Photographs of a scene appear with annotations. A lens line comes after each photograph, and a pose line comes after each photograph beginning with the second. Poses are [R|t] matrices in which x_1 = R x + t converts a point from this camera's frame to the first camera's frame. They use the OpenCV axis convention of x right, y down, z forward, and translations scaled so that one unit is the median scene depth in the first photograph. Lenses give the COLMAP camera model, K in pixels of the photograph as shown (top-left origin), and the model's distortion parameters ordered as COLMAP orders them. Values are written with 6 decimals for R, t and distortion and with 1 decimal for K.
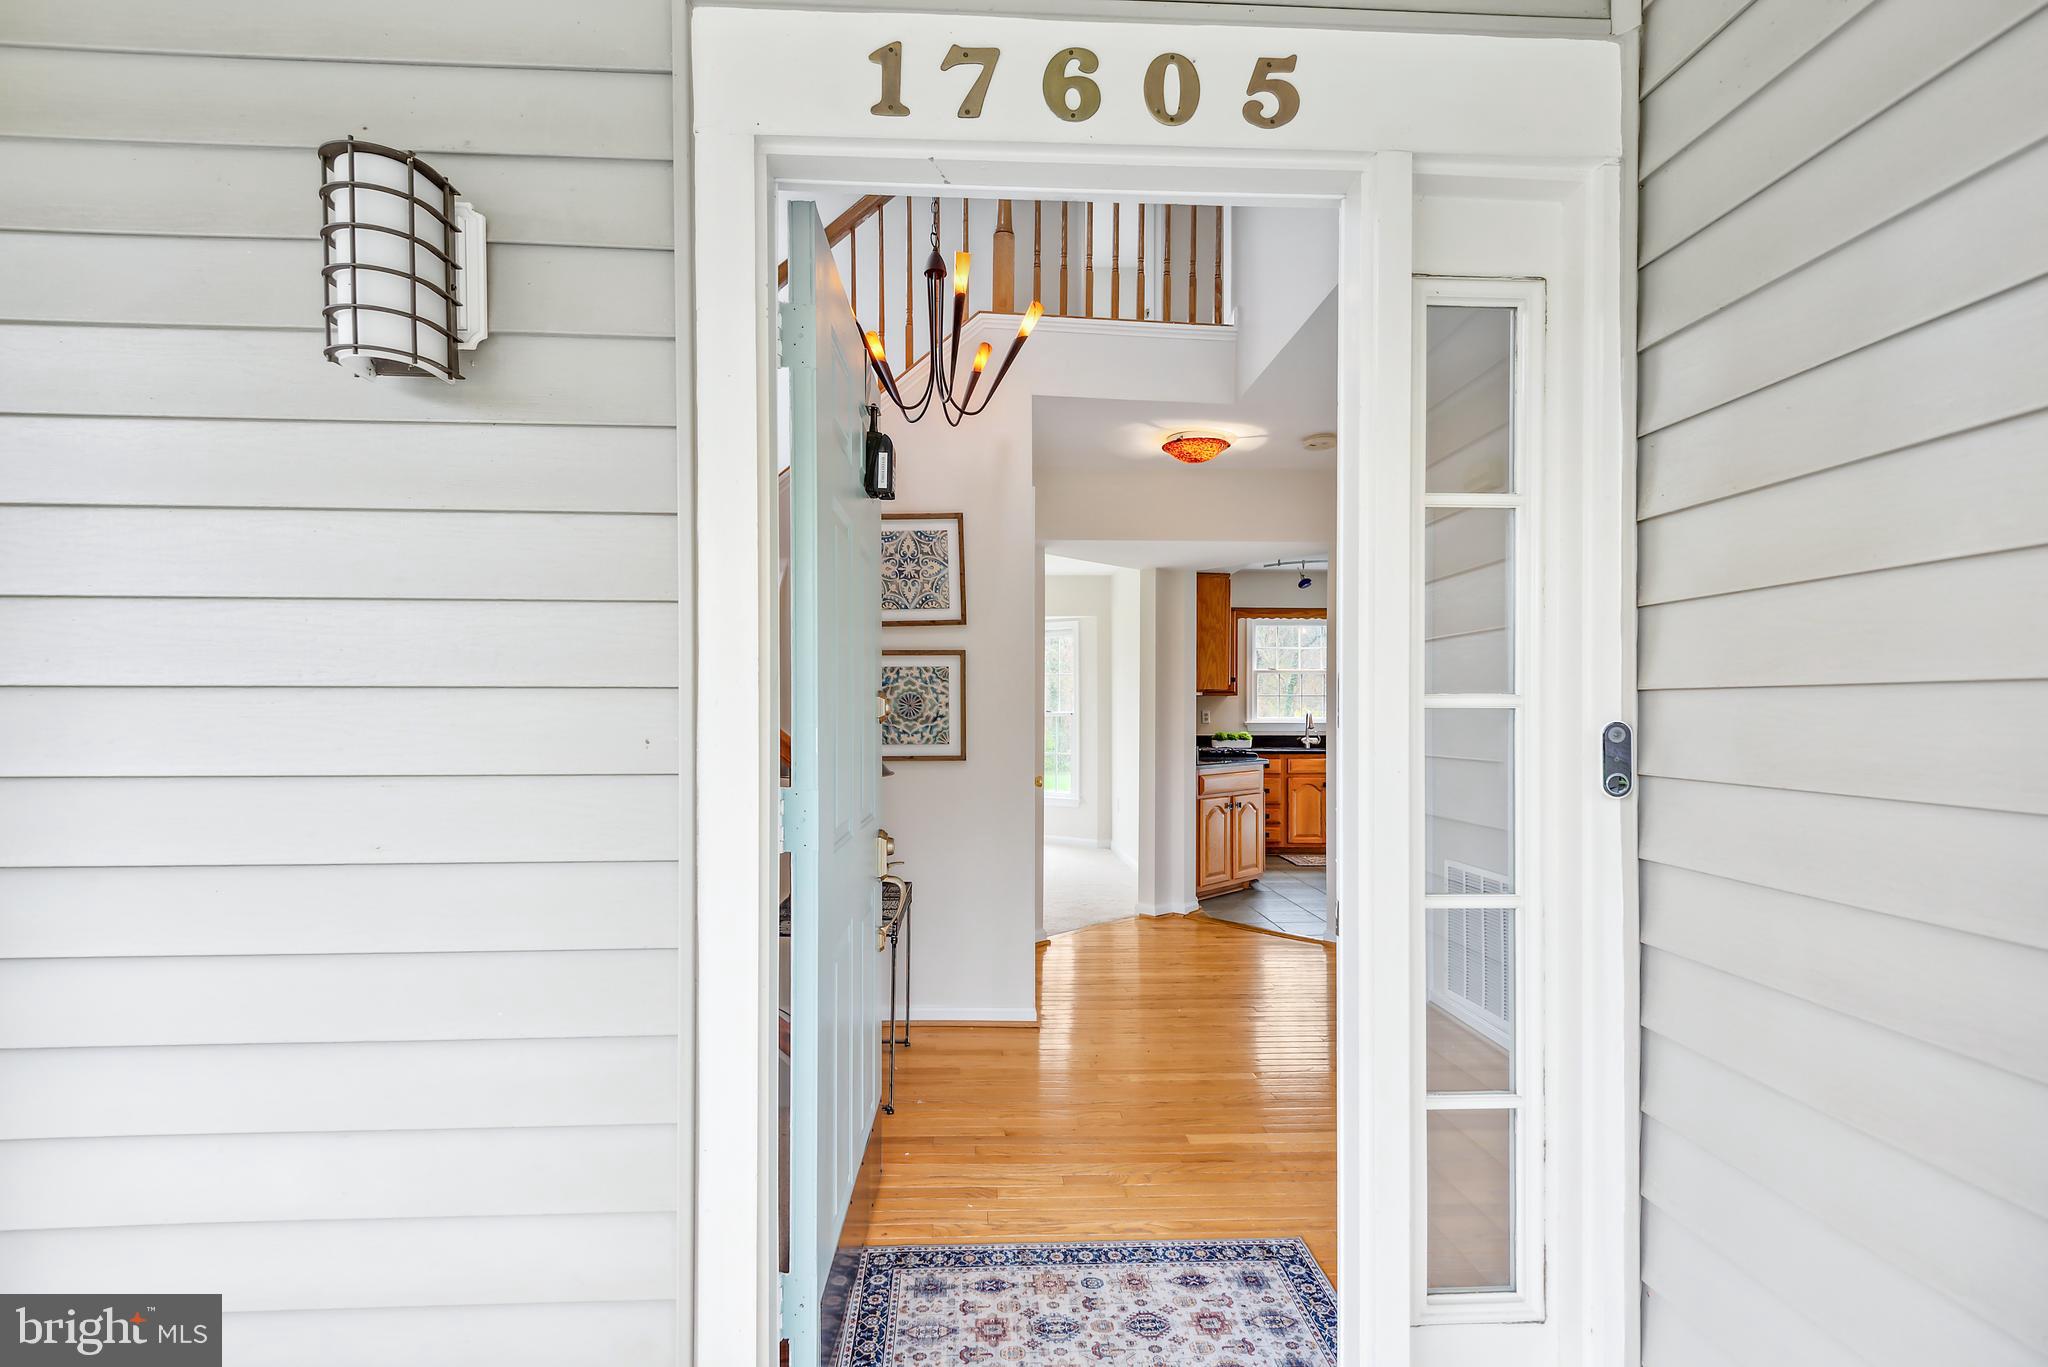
lens RADIAL K [[926.4, 0, 1027.5], [0, 926.4, 706.9], [0, 0, 1]] dist [0.003423, 0.000143]
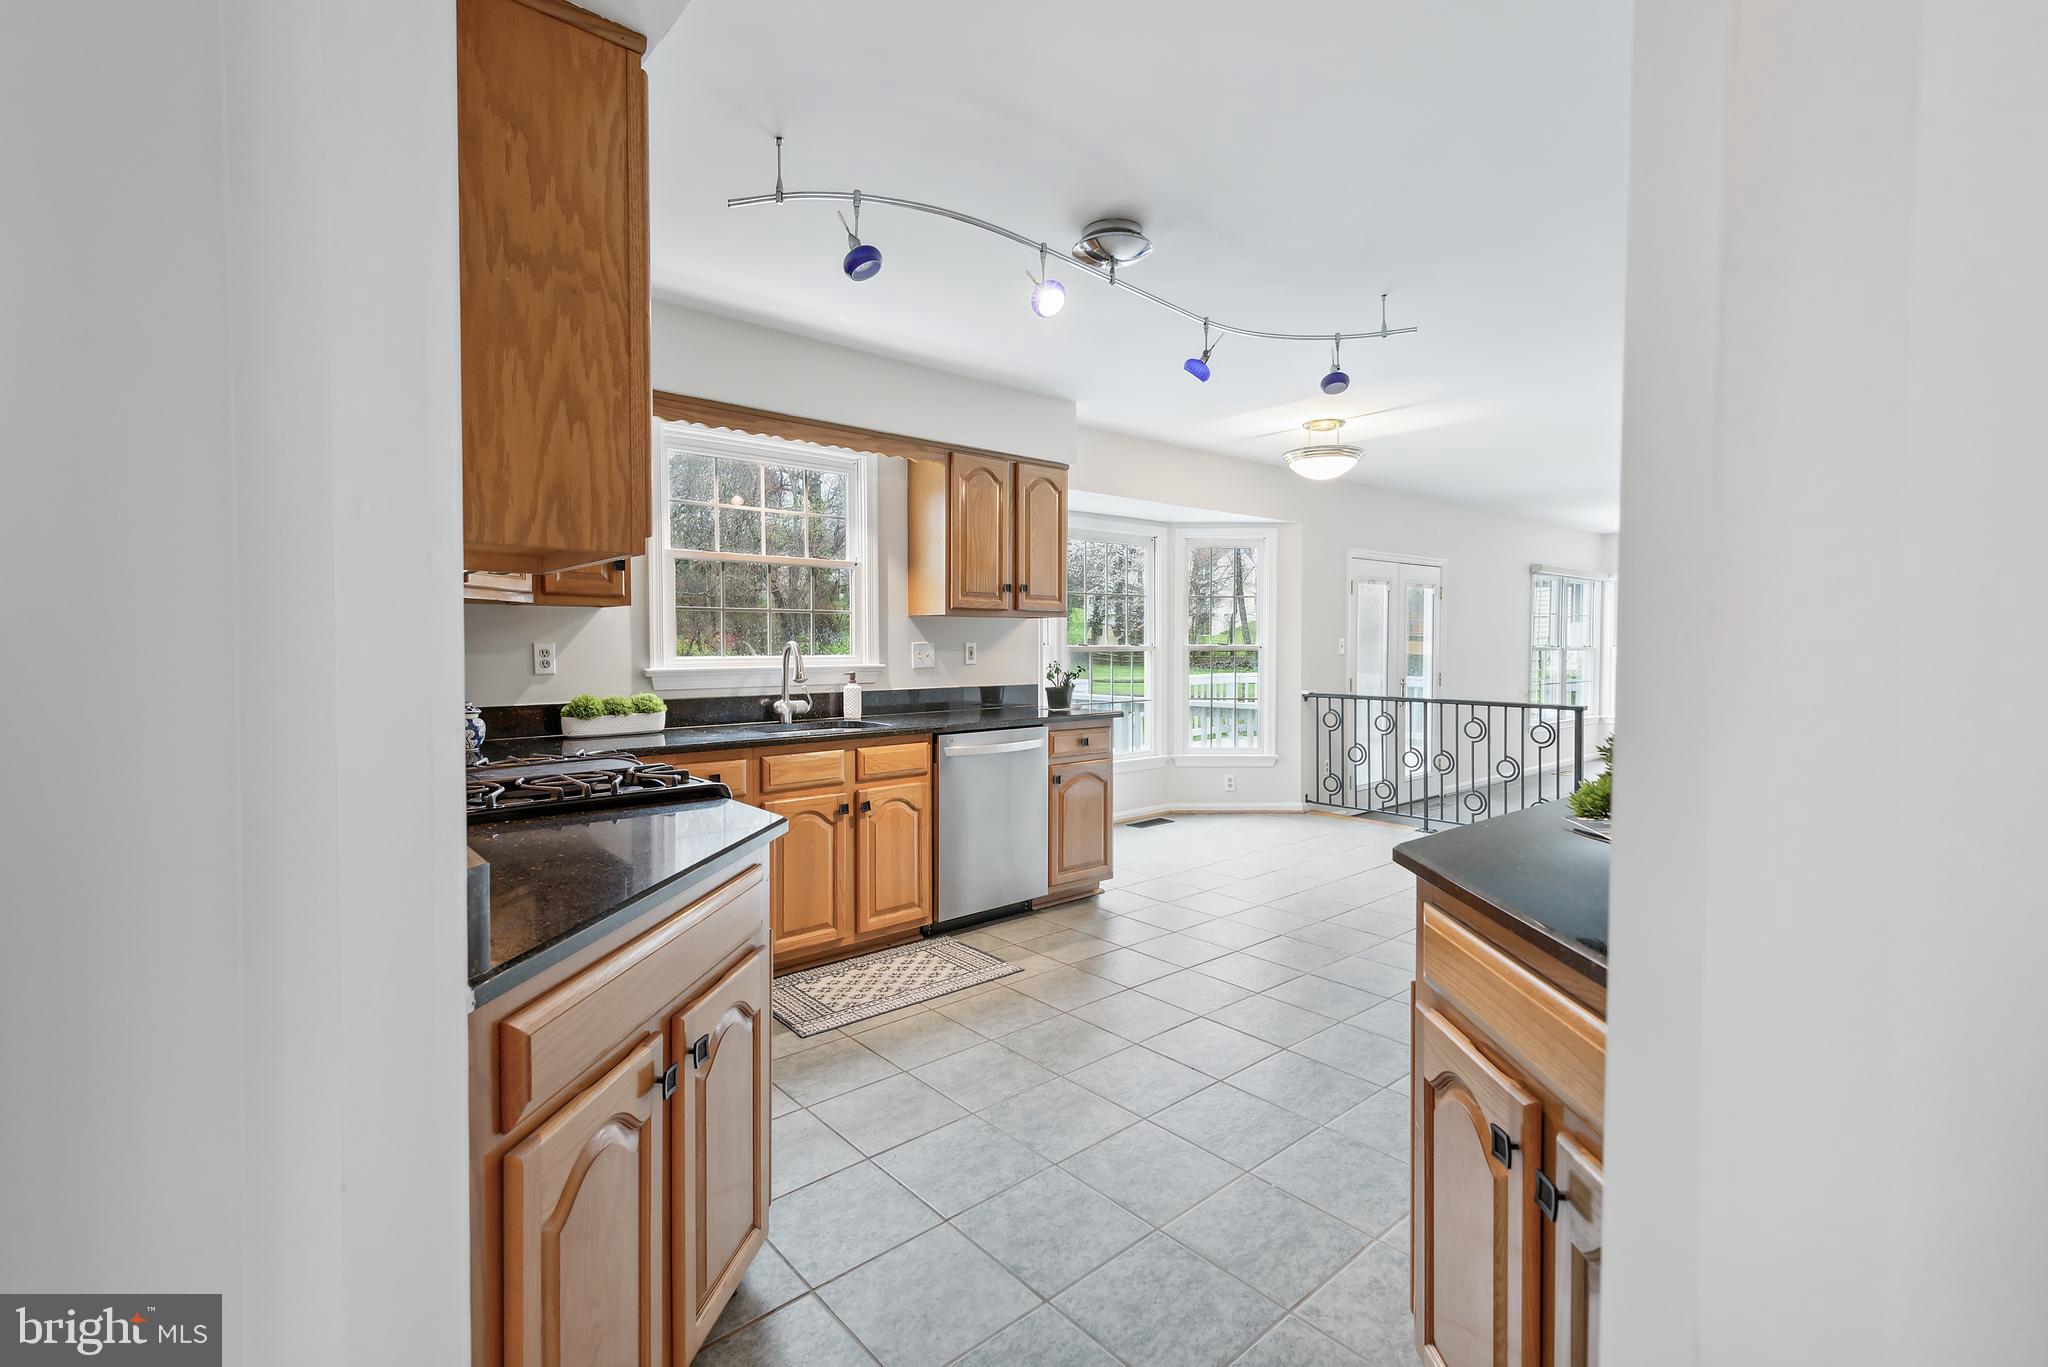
lens RADIAL K [[926.1, 0, 1010.7], [0, 926.1, 669.7], [0, 0, 1]] dist [0.022382, 0.000031]
pose [[0.796543, -0.019476, 0.604268, 0.111337], [-0.001006, 0.999437, 0.033538, 0.001722], [-0.604581, -0.027323, 0.796075, 0.567425]]
